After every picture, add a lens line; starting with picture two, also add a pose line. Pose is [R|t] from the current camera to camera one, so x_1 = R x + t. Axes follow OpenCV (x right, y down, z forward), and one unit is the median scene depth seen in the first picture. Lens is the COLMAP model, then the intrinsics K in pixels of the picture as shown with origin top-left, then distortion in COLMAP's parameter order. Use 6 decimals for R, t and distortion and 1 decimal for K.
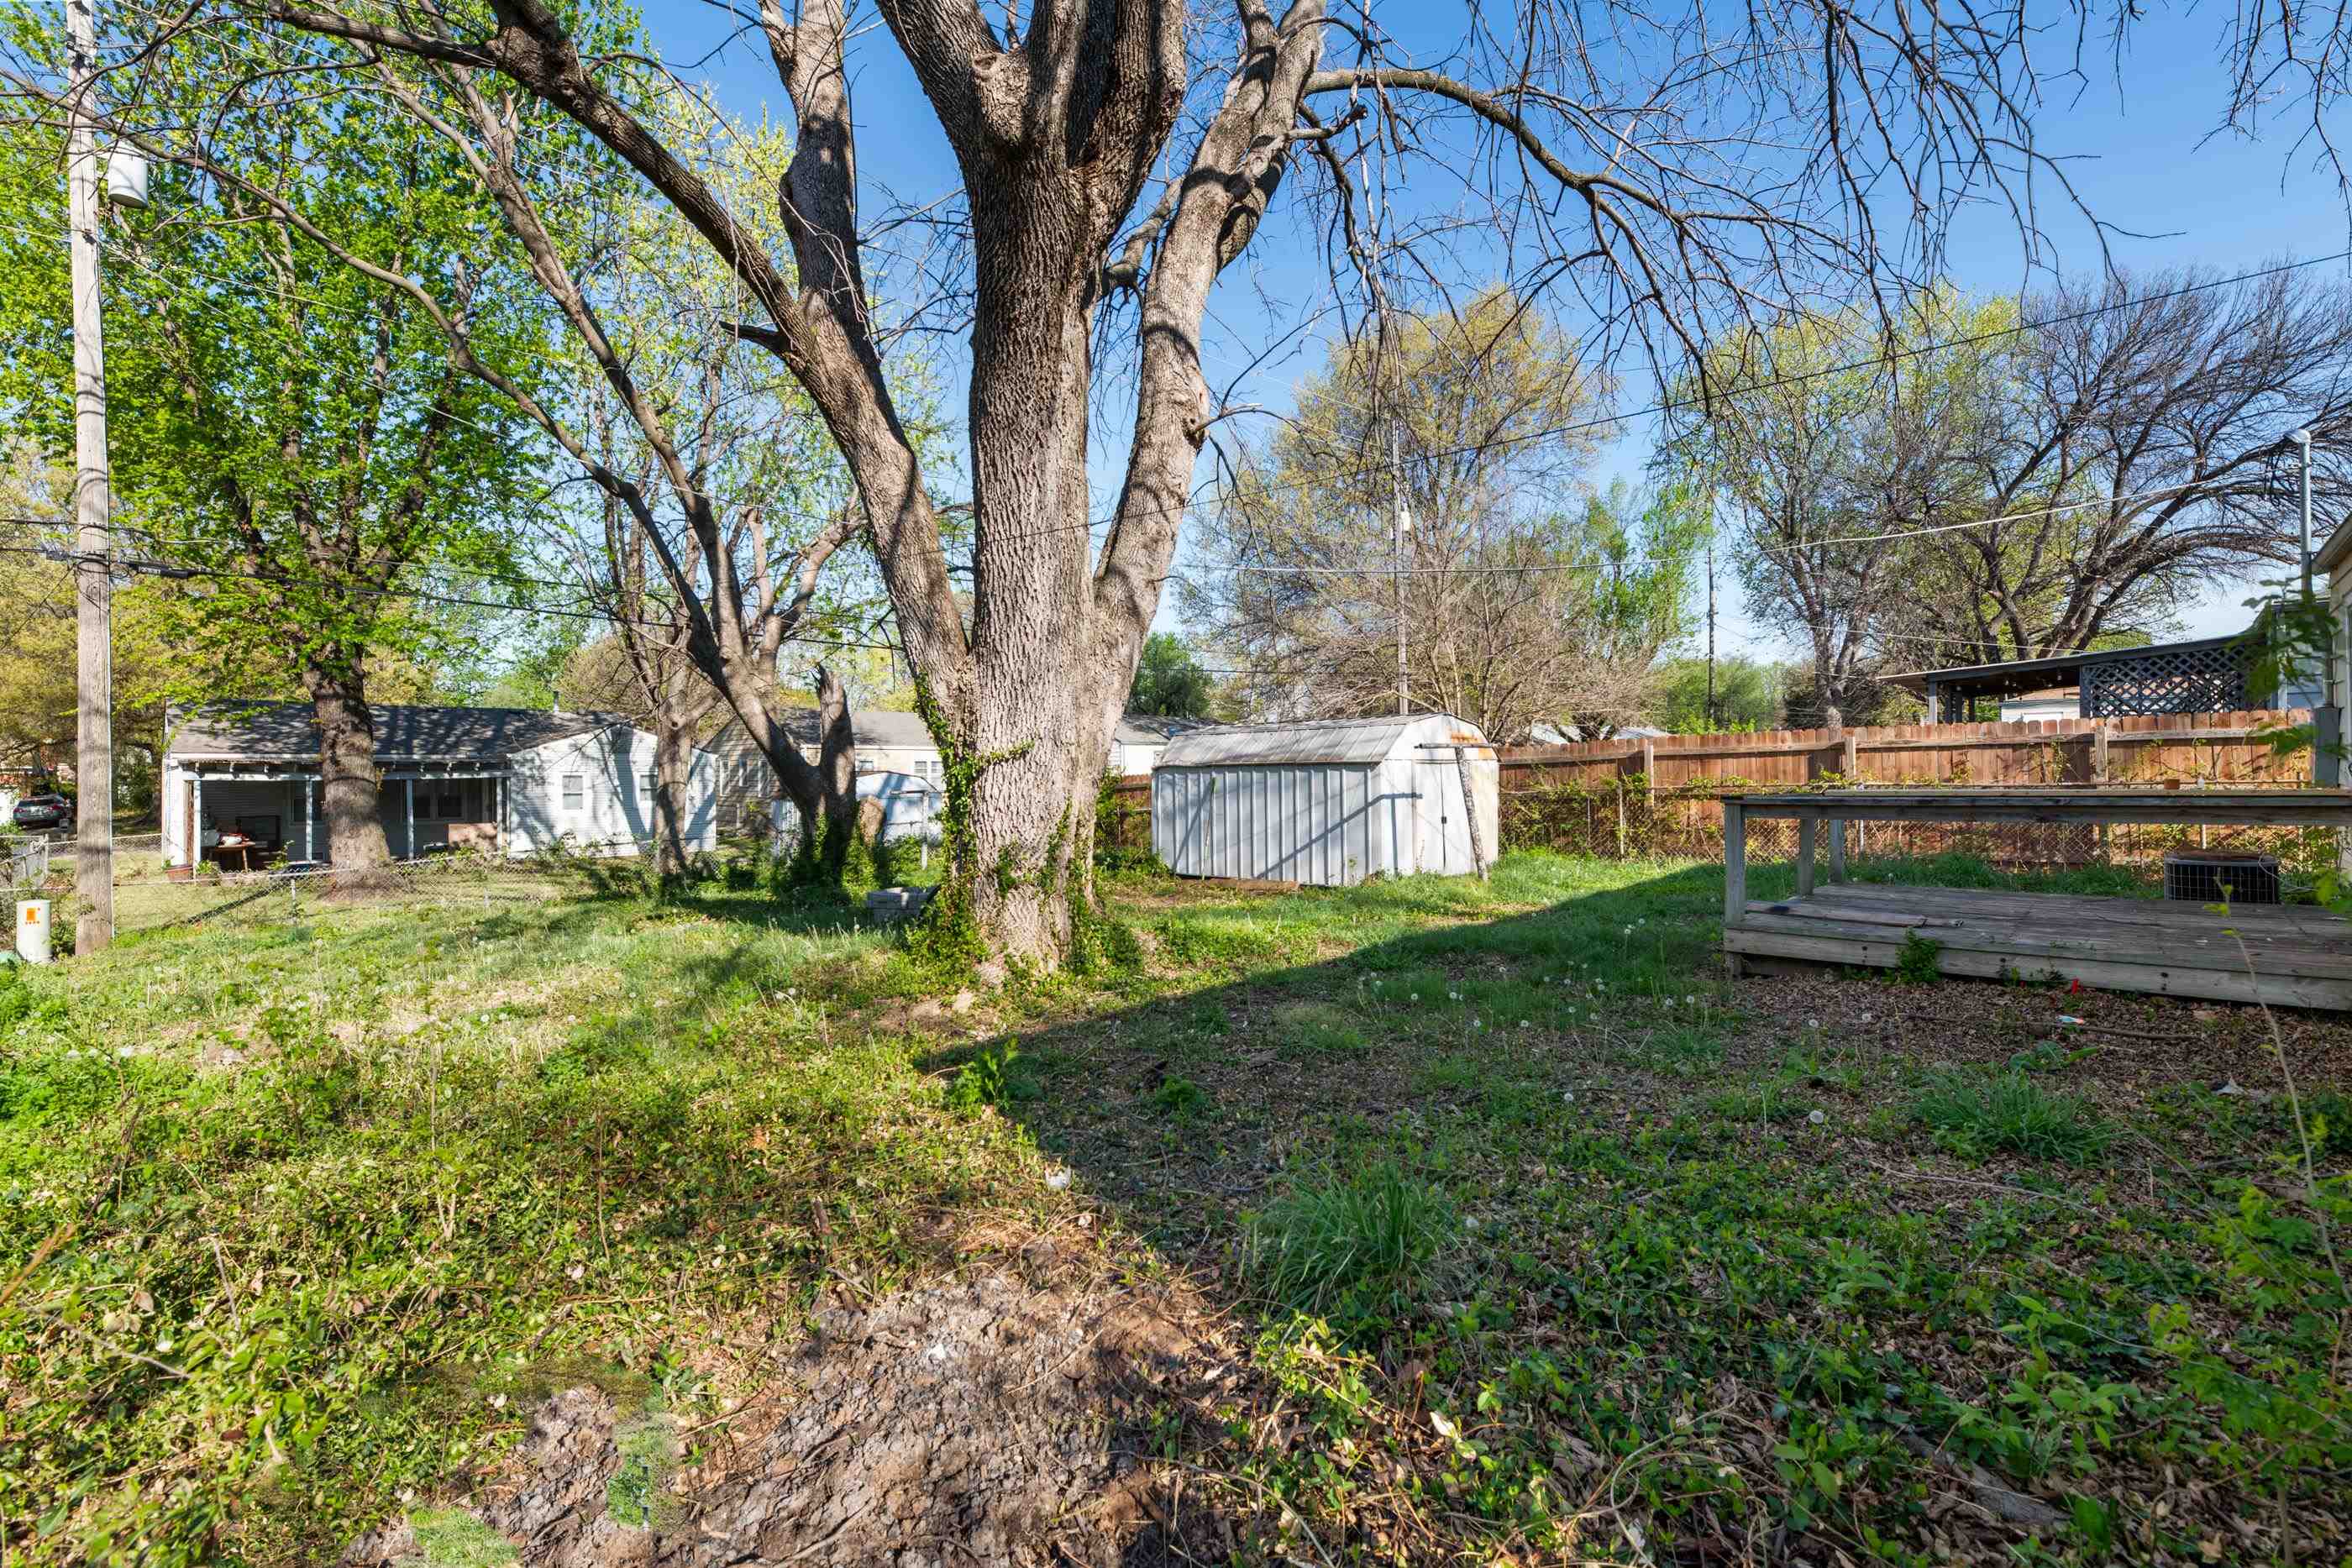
lens RADIAL K [[998.3, 0, 1176.0], [0, 998.3, 784.0], [0, 0, 1]] dist [-0.001167, -0.000191]
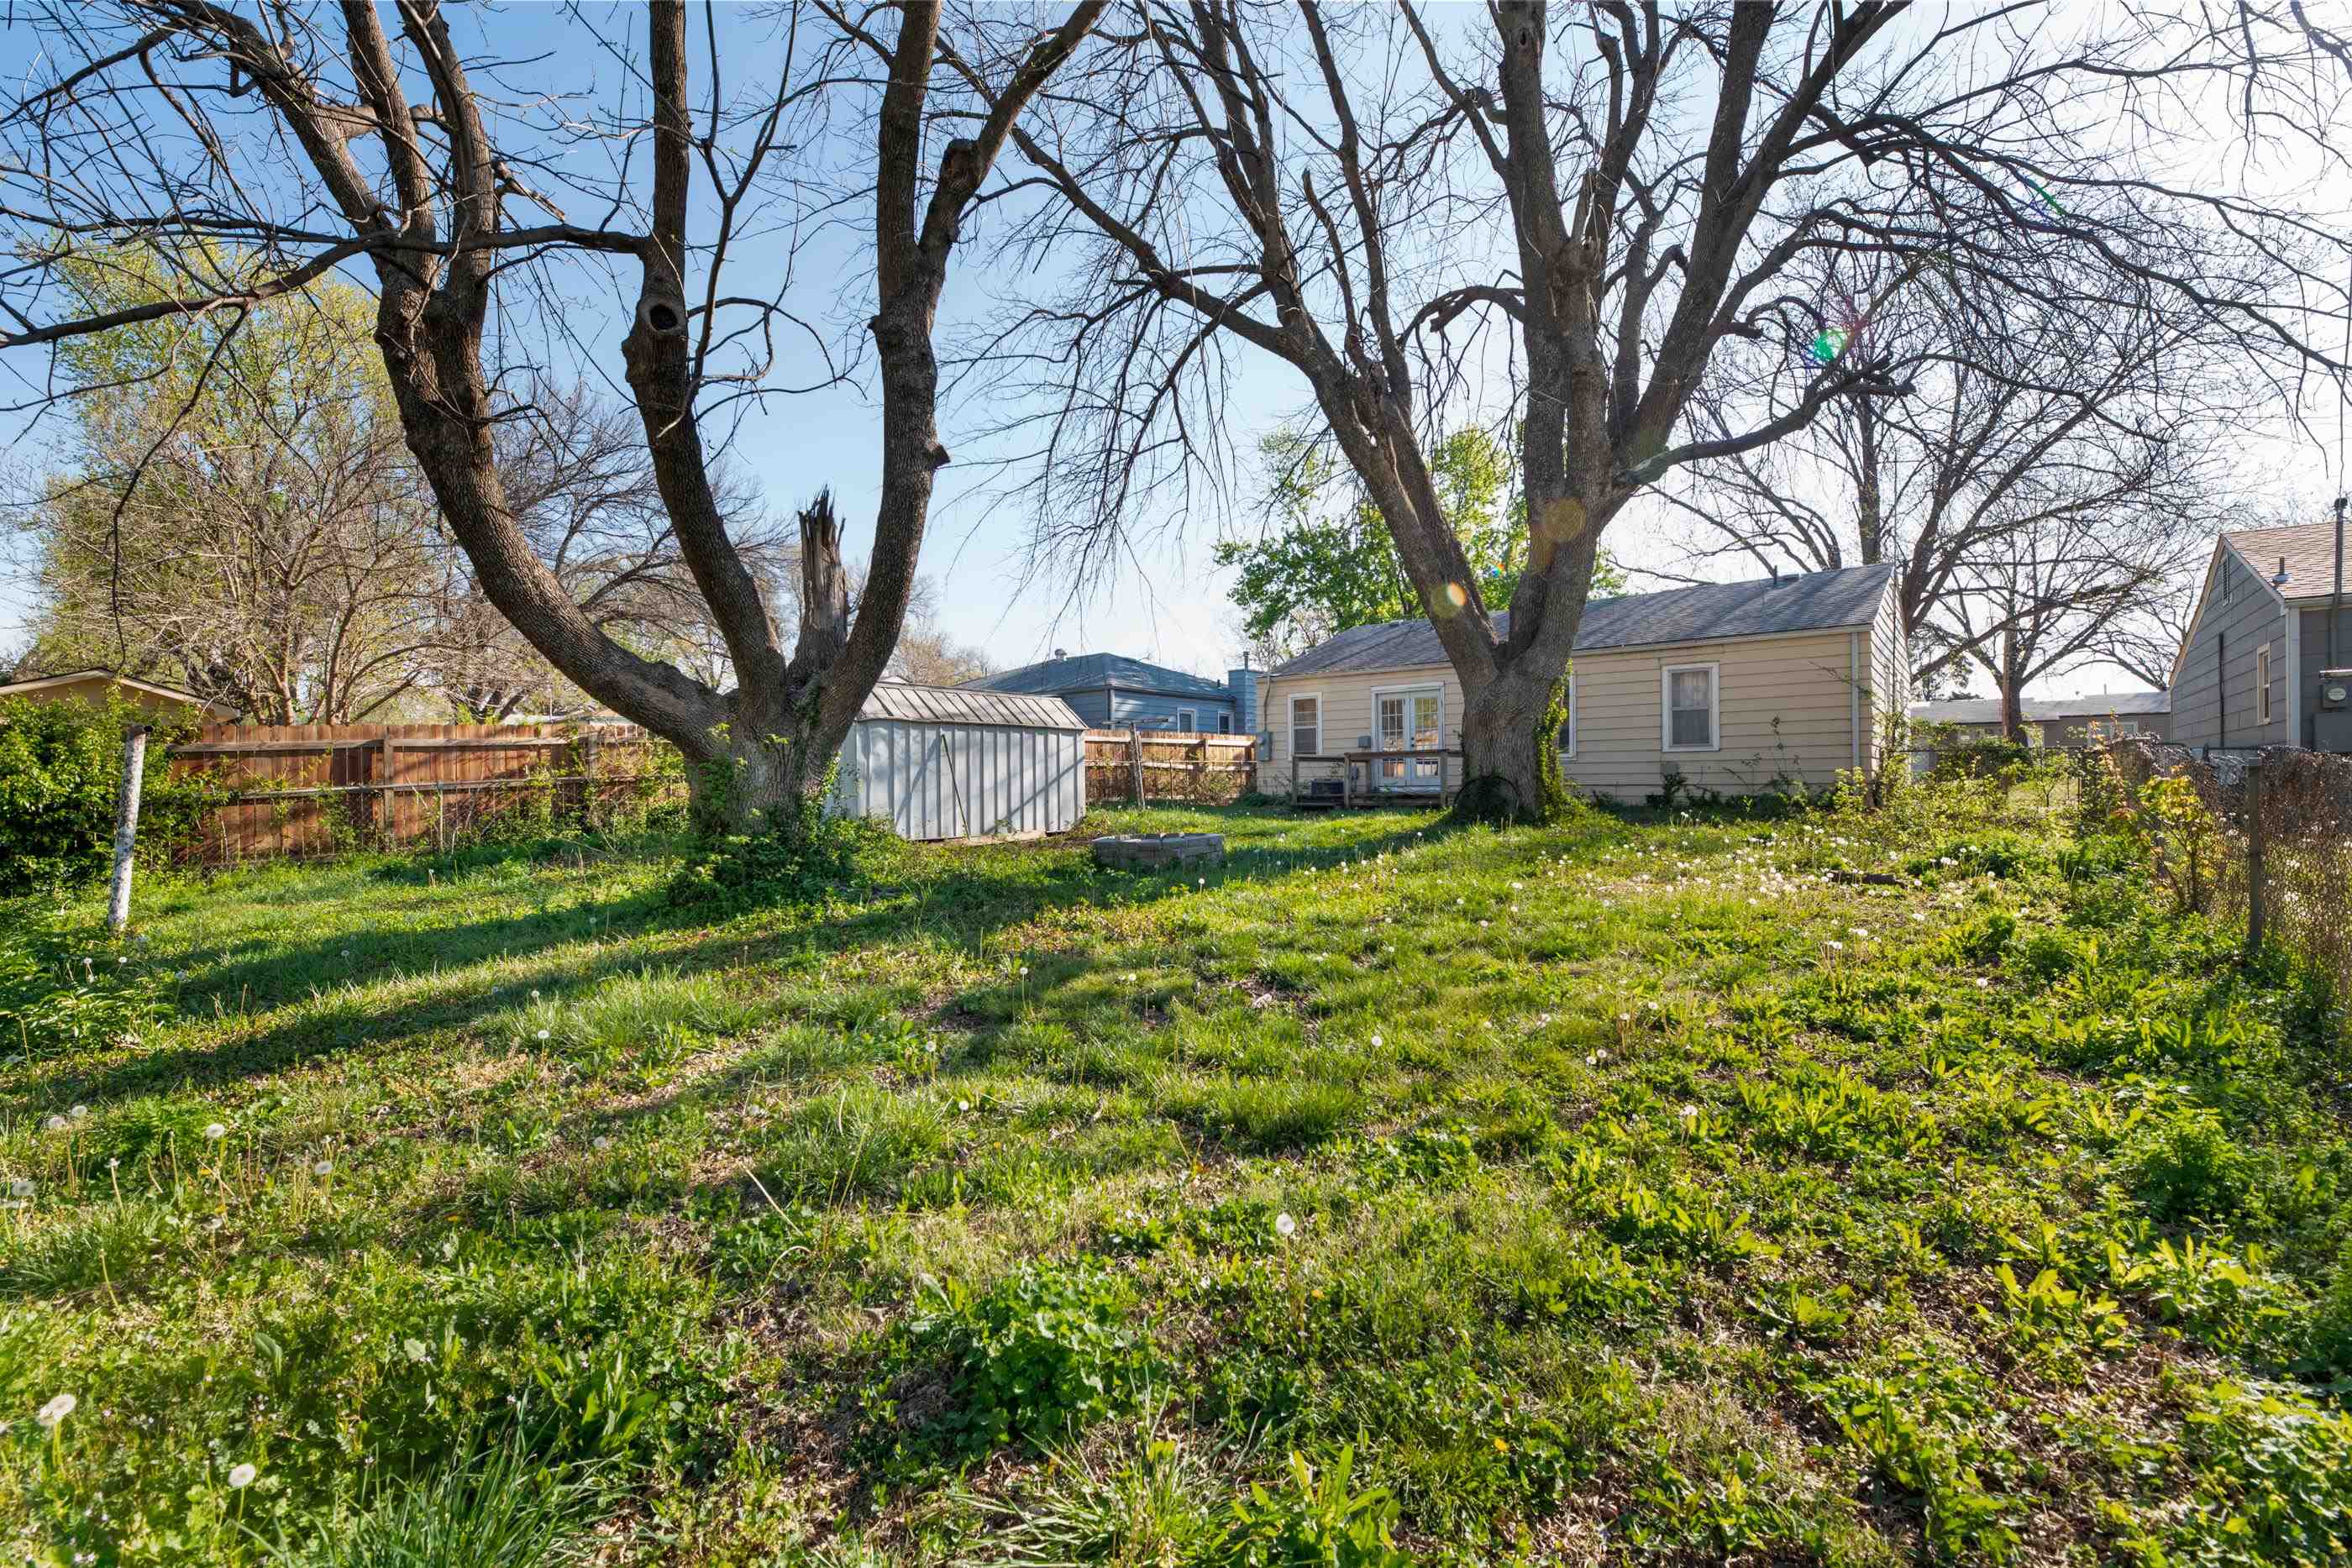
lens RADIAL K [[998.3, 0, 1176.0], [0, 998.3, 784.0], [0, 0, 1]] dist [-0.001167, -0.000191]
pose [[-0.075268, 0.011992, 0.997091, -0.971229], [0.016959, 0.999798, -0.010745, 0.056833], [-0.997019, 0.016101, -0.075456, 0.887582]]
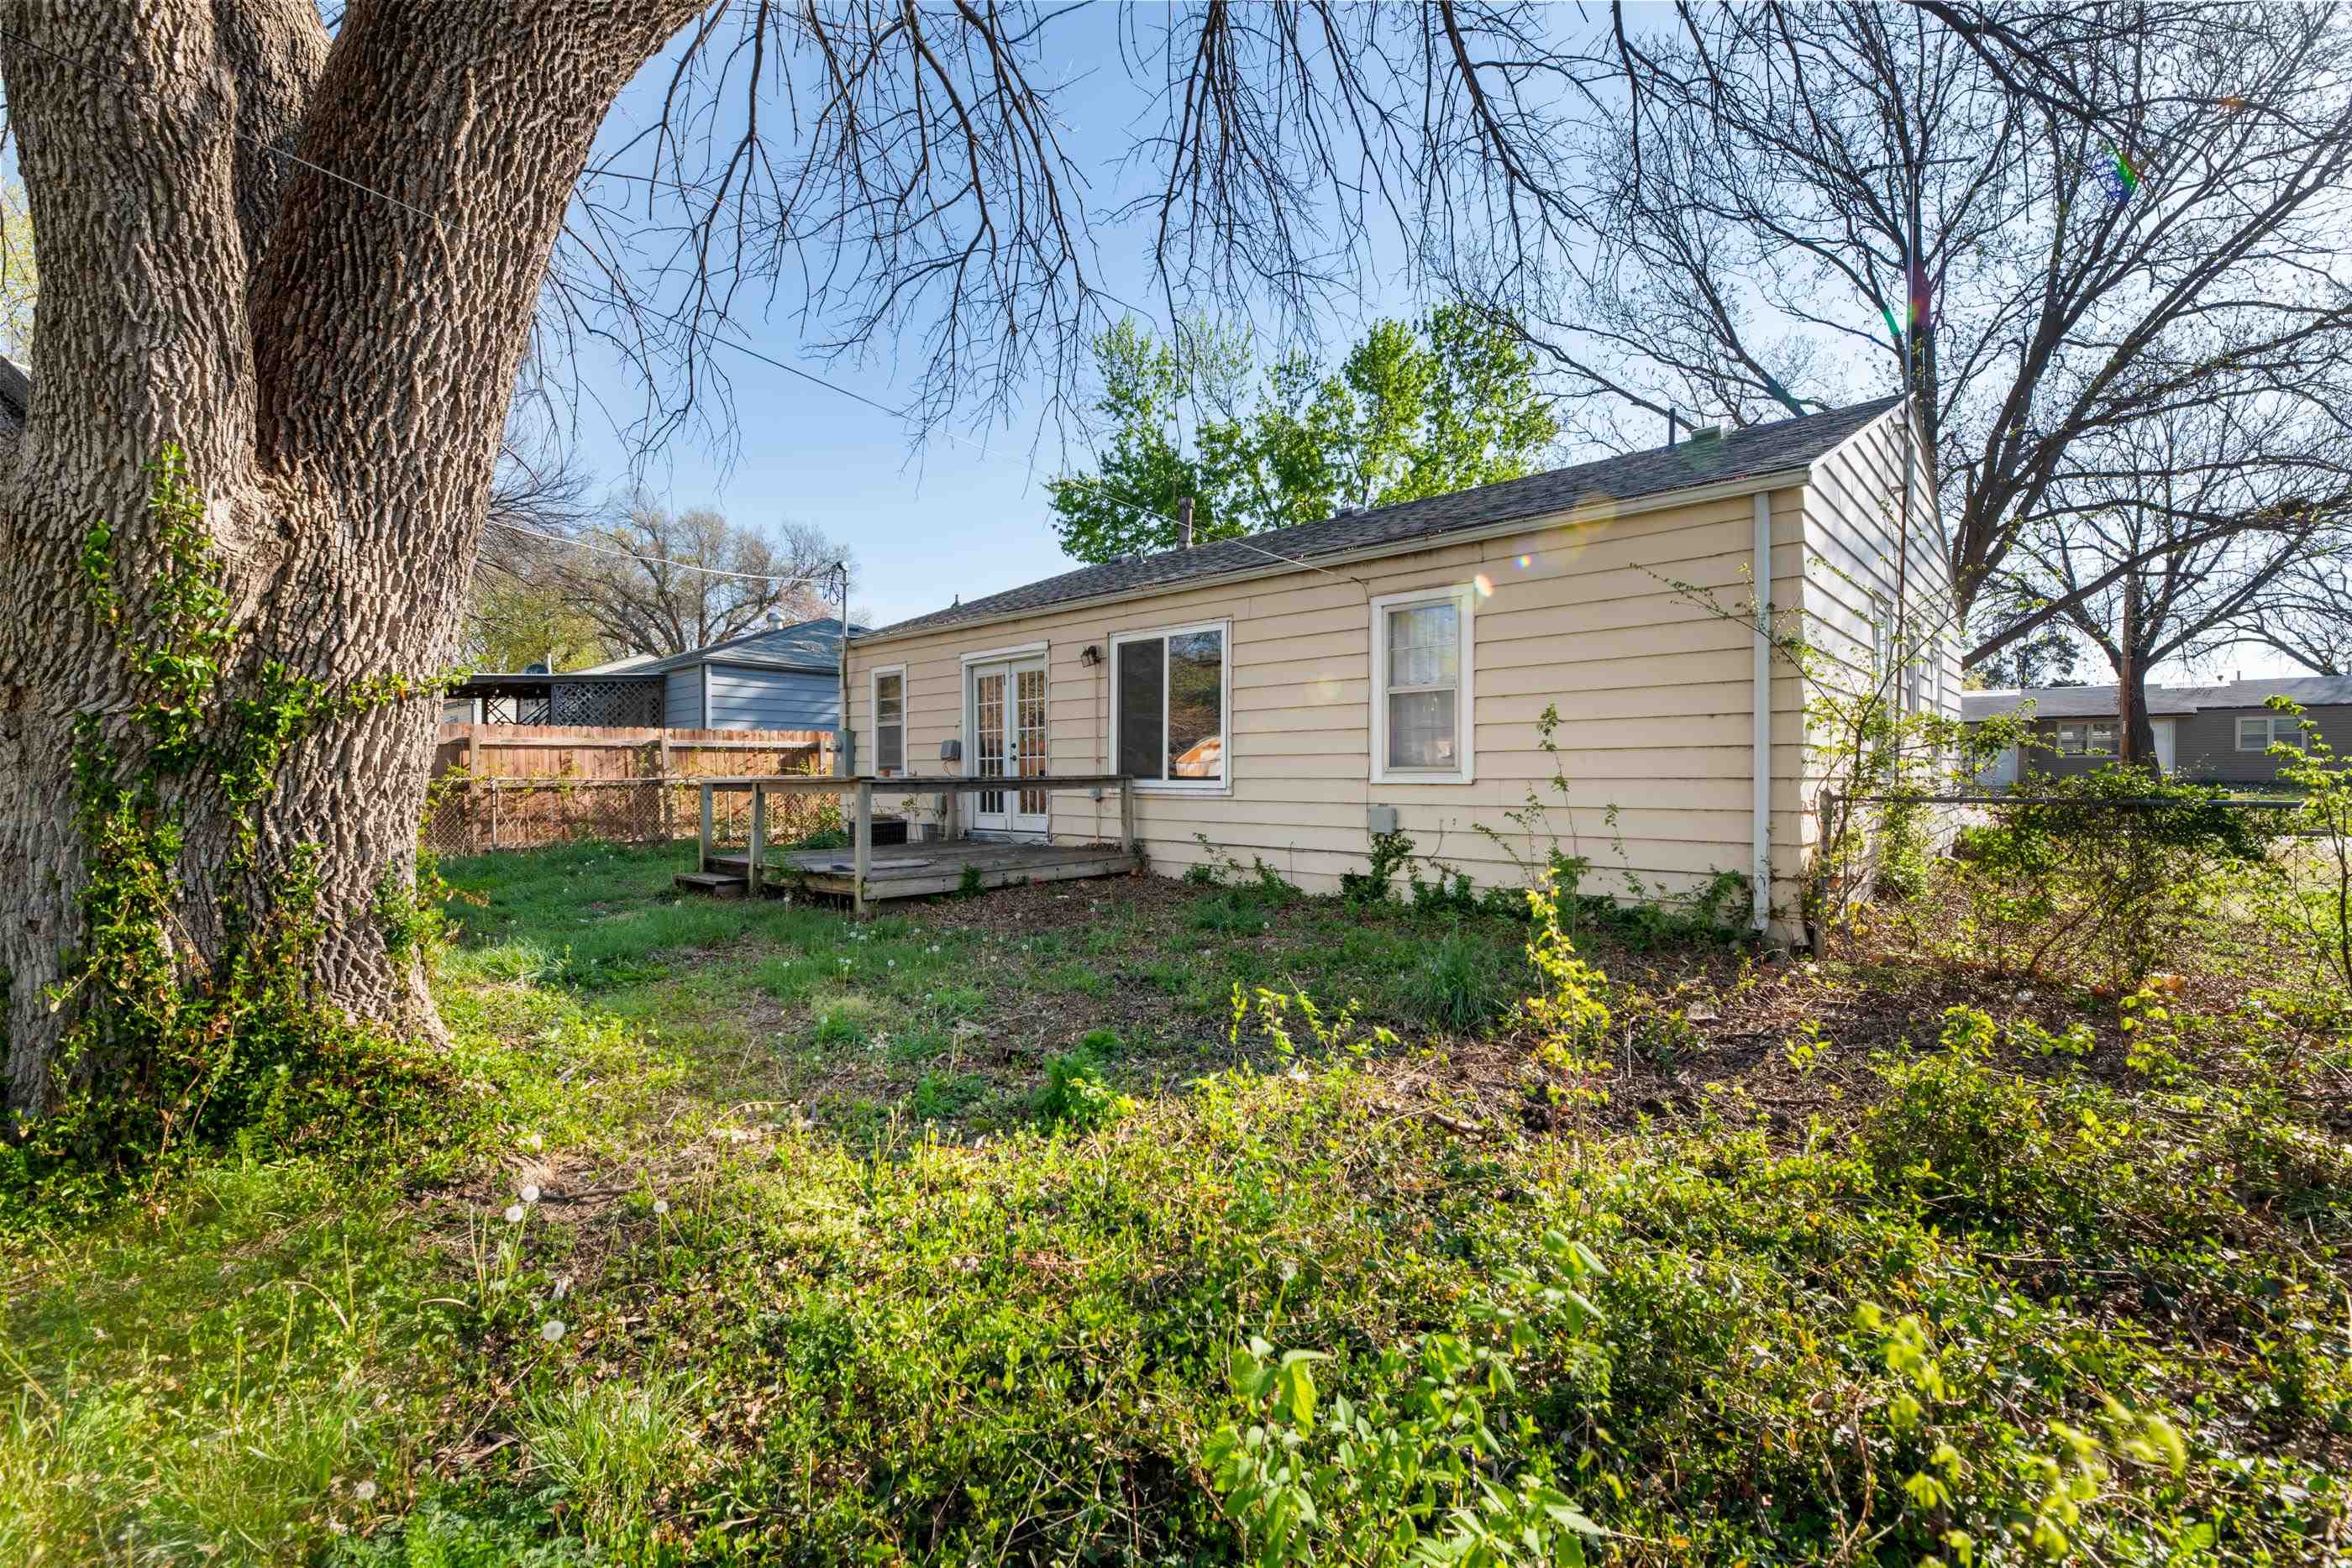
lens RADIAL K [[998.3, 0, 1176.0], [0, 998.3, 784.0], [0, 0, 1]] dist [-0.001167, -0.000191]
pose [[-0.014758, 0.001177, 0.999890, -0.322551], [0.010012, 0.999949, -0.001030, 0.011894], [-0.999841, 0.009996, -0.014769, 0.282917]]
